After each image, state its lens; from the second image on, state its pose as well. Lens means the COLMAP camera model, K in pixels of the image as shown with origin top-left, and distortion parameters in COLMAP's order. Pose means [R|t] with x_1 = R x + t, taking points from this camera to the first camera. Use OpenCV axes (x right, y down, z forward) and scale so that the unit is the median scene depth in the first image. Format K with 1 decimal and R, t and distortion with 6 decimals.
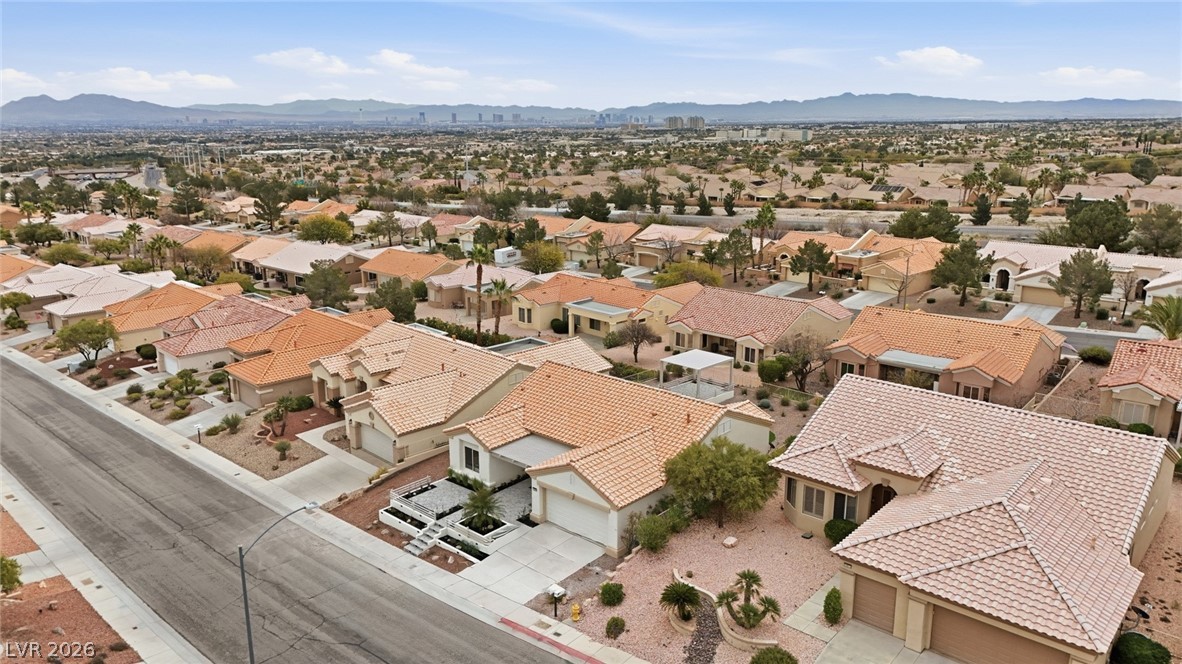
lens RADIAL K [[850.2, 0, 591.0], [0, 850.2, 332.0], [0, 0, 1]] dist [0.087128, -0.098205]
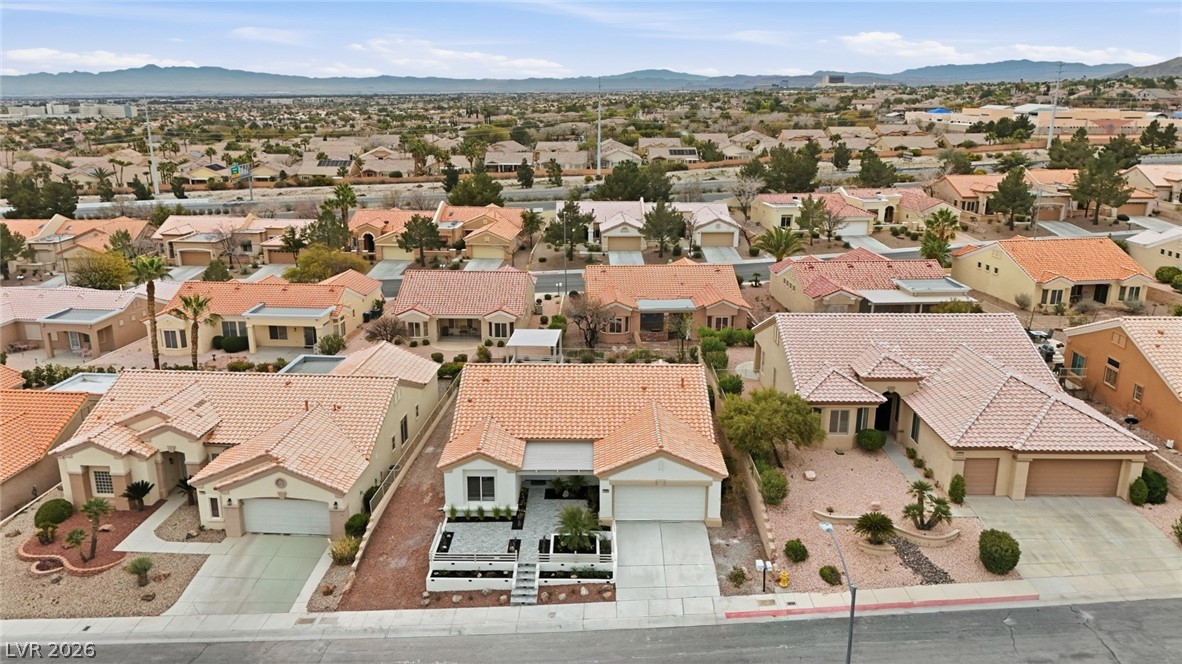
lens RADIAL K [[850.2, 0, 591.0], [0, 850.2, 332.0], [0, 0, 1]] dist [0.087128, -0.098205]
pose [[0.753124, -0.180977, 0.632496, -0.567651], [0.163654, 0.982734, 0.086325, -0.061431], [-0.637198, 0.038497, 0.769738, 0.256678]]
